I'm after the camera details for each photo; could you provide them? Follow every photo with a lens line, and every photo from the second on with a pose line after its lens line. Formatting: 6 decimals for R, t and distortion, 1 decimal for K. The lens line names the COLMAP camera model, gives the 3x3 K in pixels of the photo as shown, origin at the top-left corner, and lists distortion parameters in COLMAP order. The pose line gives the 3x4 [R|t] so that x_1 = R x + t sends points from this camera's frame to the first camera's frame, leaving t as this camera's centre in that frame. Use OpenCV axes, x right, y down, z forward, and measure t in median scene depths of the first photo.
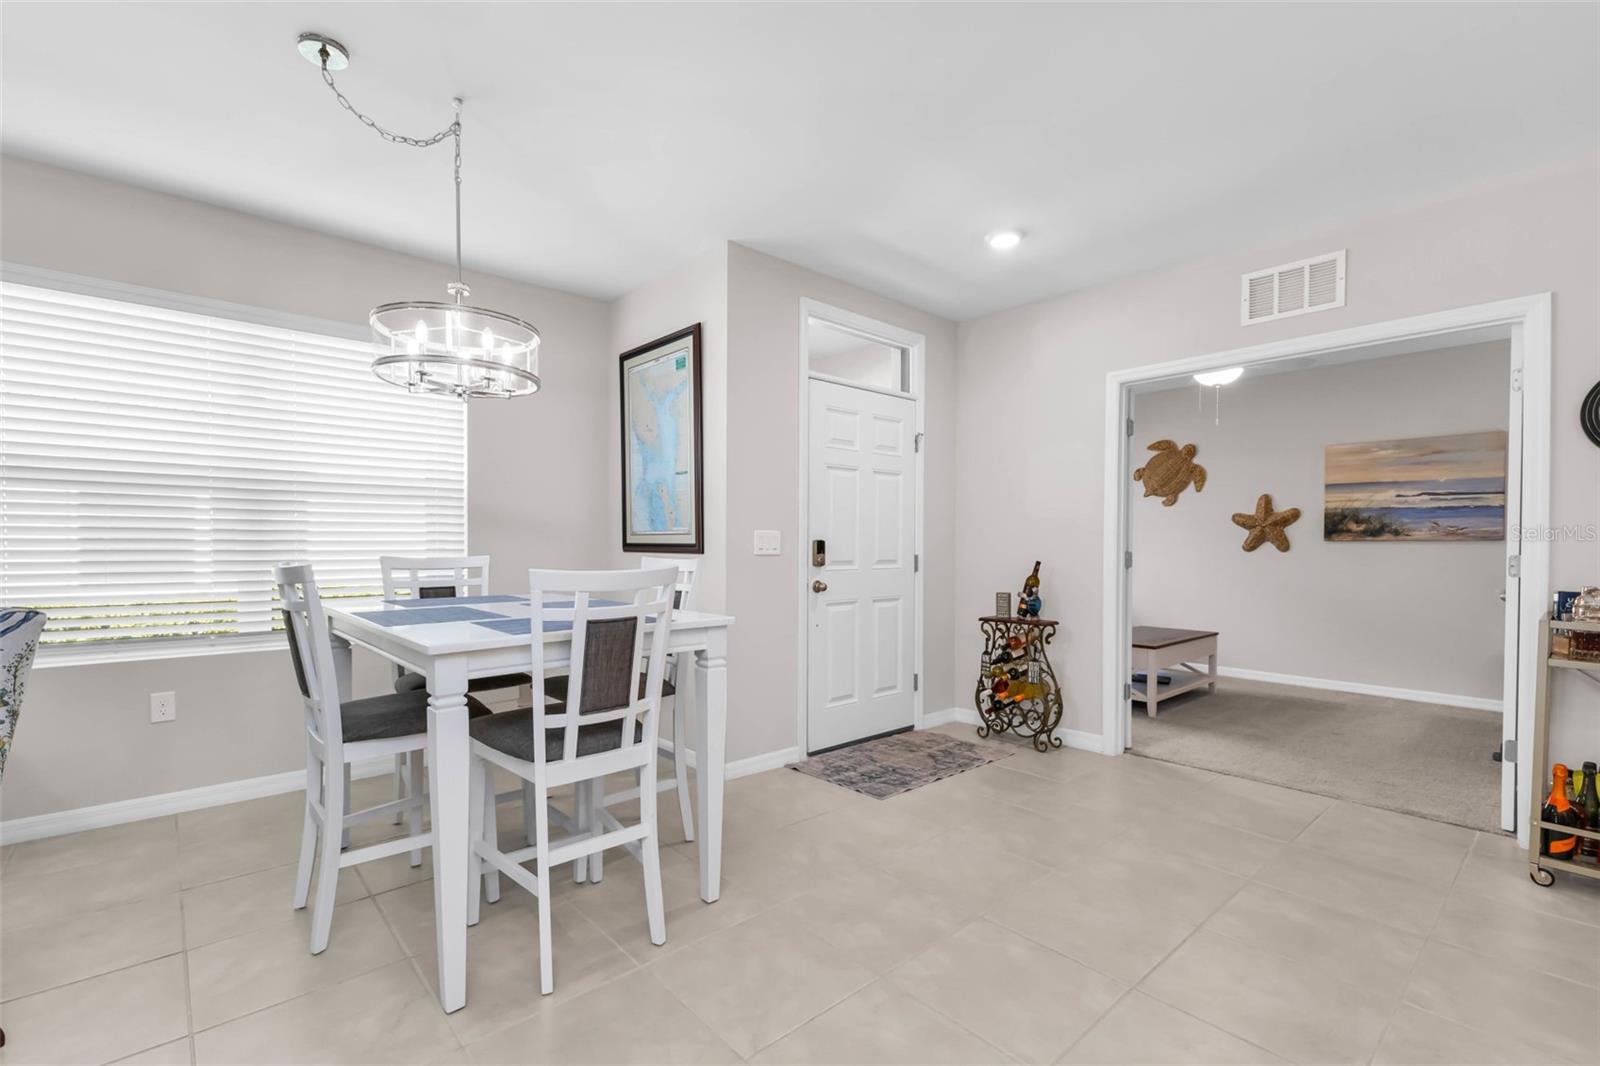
lens RADIAL K [[698.7, 0, 803.2], [0, 698.7, 553.3], [0, 0, 1]] dist [0.010472, -0.002284]
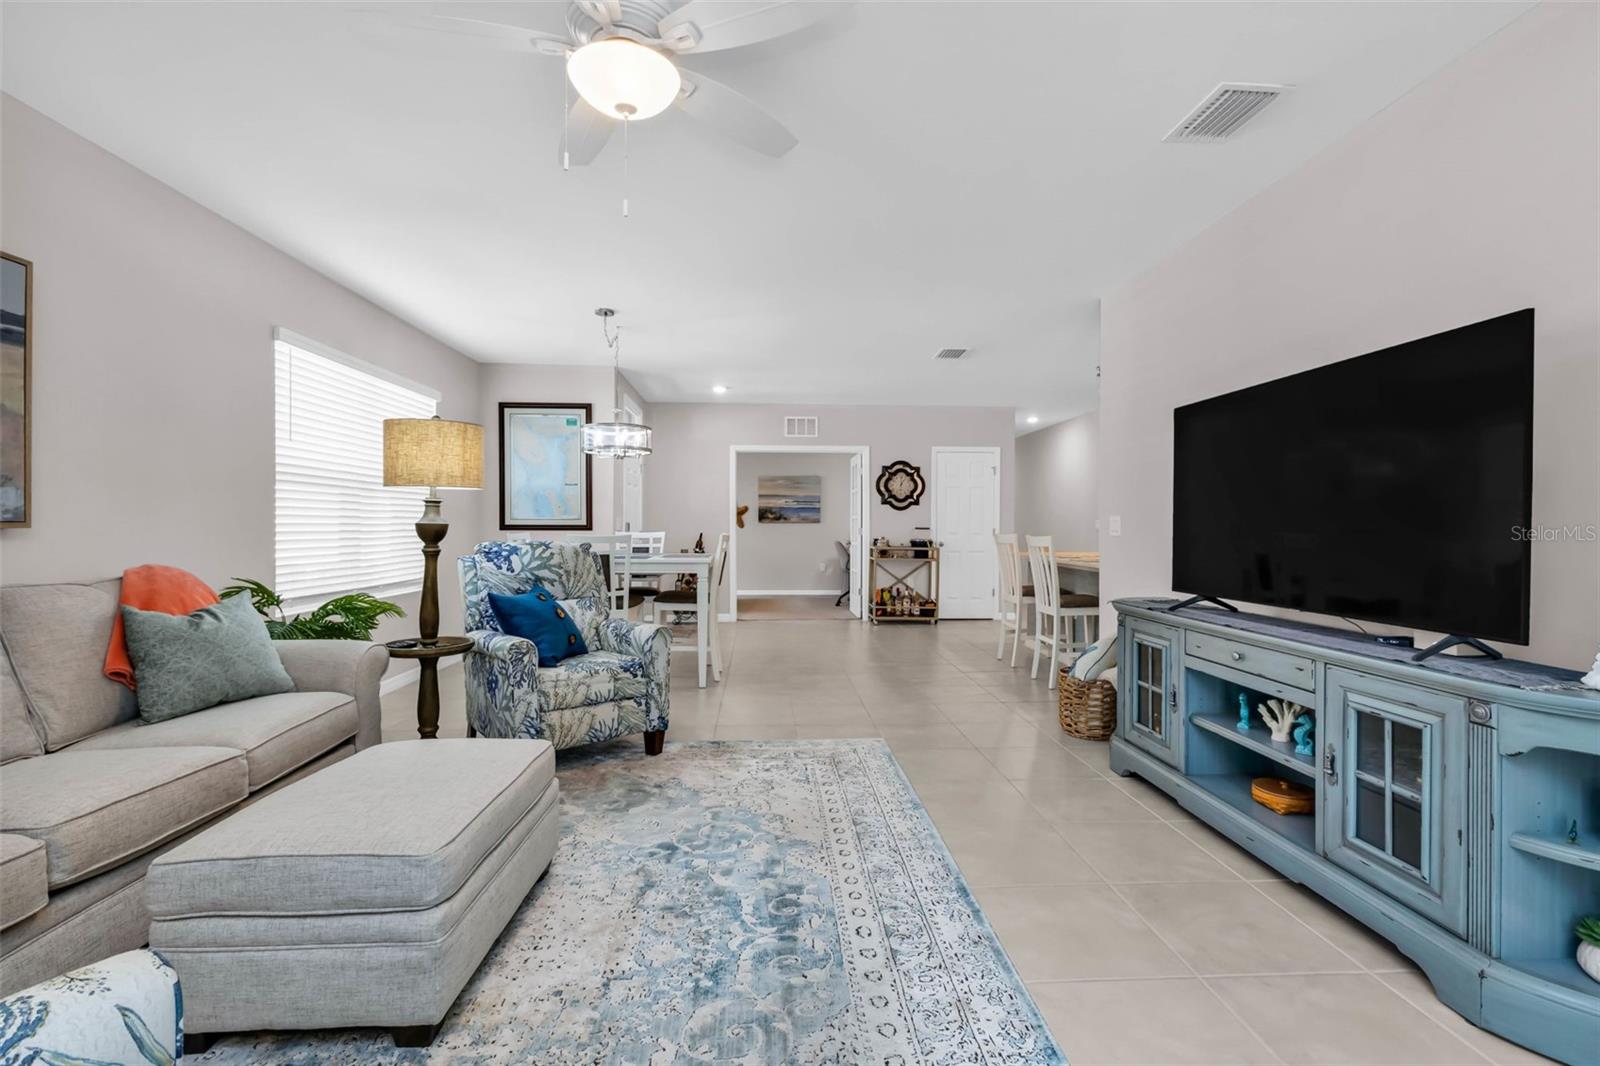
lens RADIAL K [[698.7, 0, 801.5], [0, 698.7, 529.2], [0, 0, 1]] dist [0.010472, -0.002284]
pose [[0.611726, -0.009195, 0.791017, -0.829522], [0.014328, 0.999897, 0.000542, 0.002788], [-0.790940, 0.011002, 0.611794, -0.358040]]
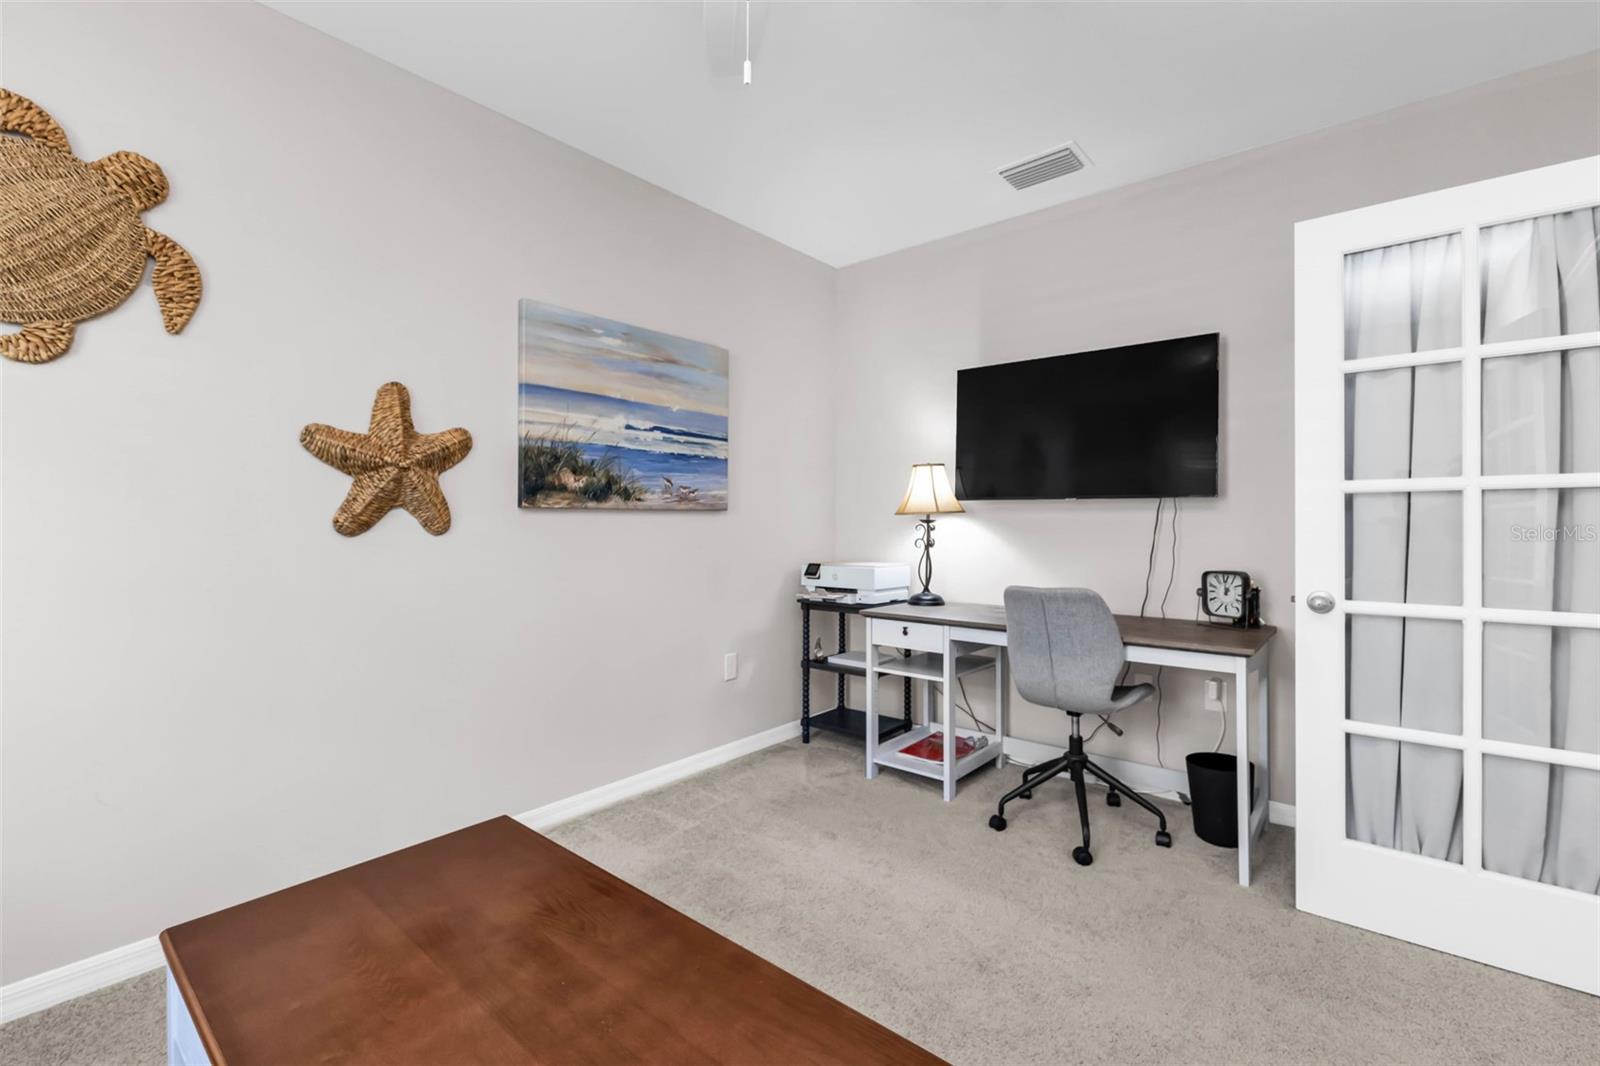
lens RADIAL K [[698.7, 0, 814.9], [0, 698.7, 521.0], [0, 0, 1]] dist [0.010472, -0.002284]
pose [[-0.126115, -0.007327, 0.991989, 0.287813], [0.012958, 0.999875, 0.009032, -0.011747], [-0.991931, 0.013993, -0.126005, 0.916816]]
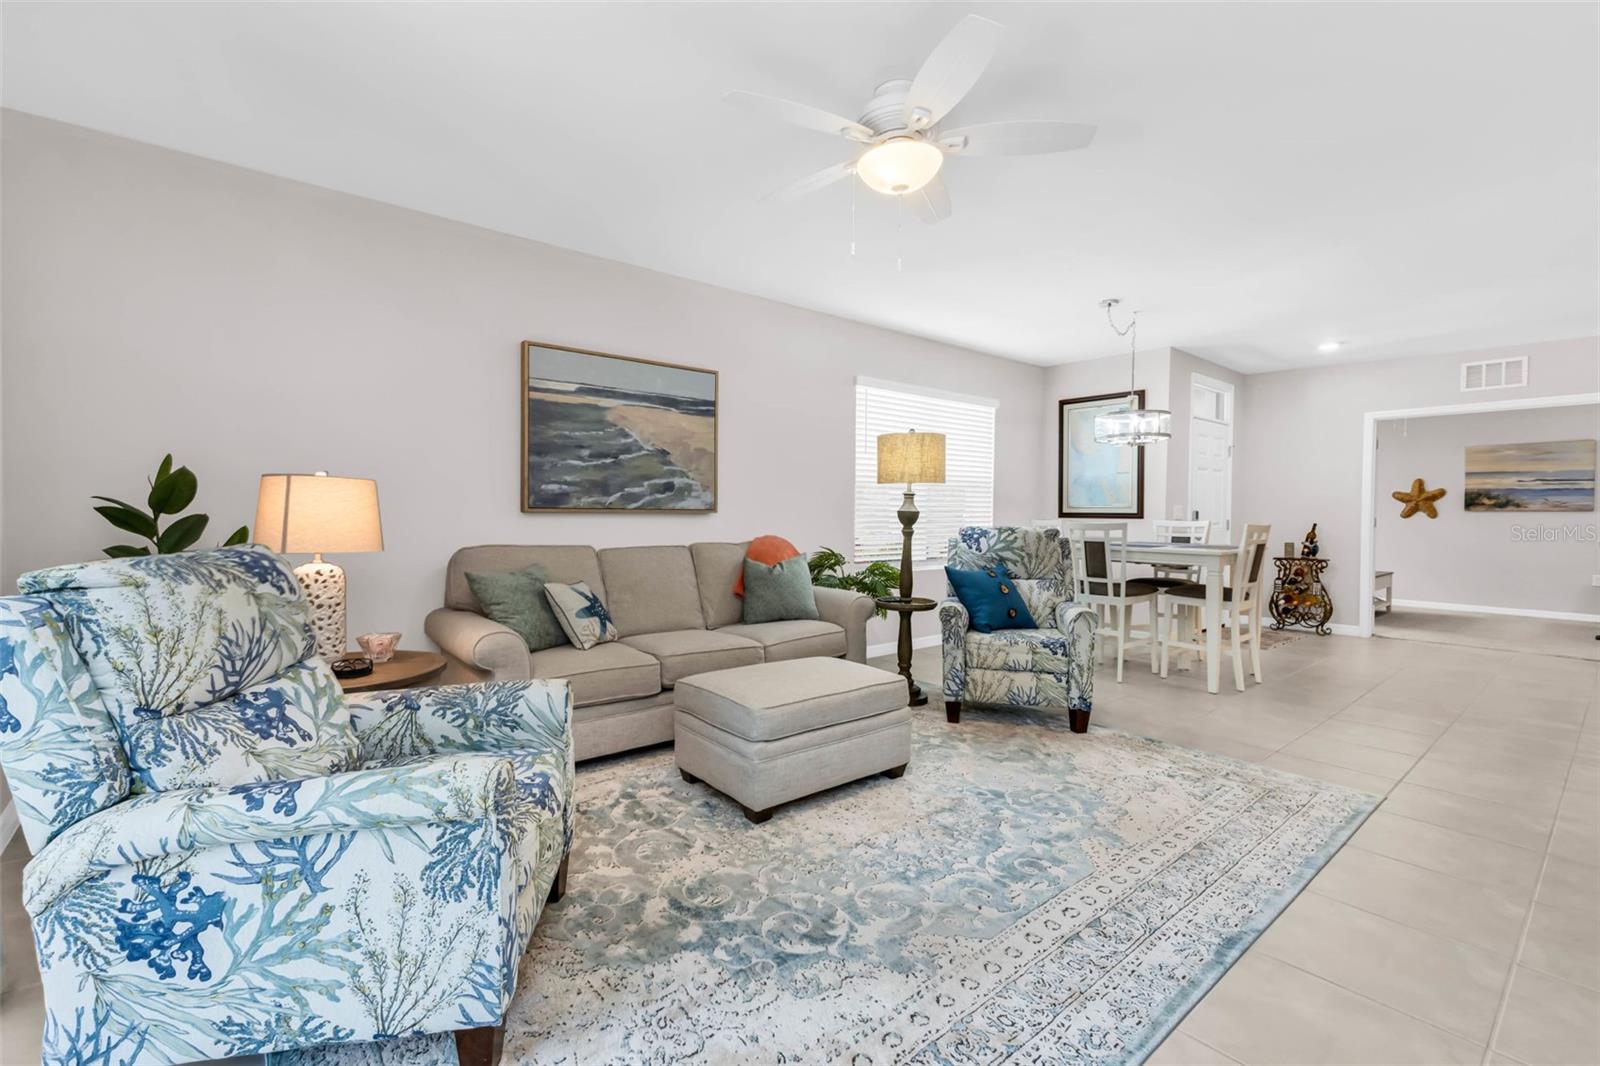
lens RADIAL K [[698.7, 0, 800.6], [0, 698.7, 529.4], [0, 0, 1]] dist [0.010472, -0.002284]
pose [[0.999763, 0.000277, -0.021765, -0.652540], [-0.000053, 0.999947, 0.010274, 0.006405], [0.021767, -0.010270, 0.999710, -0.536541]]
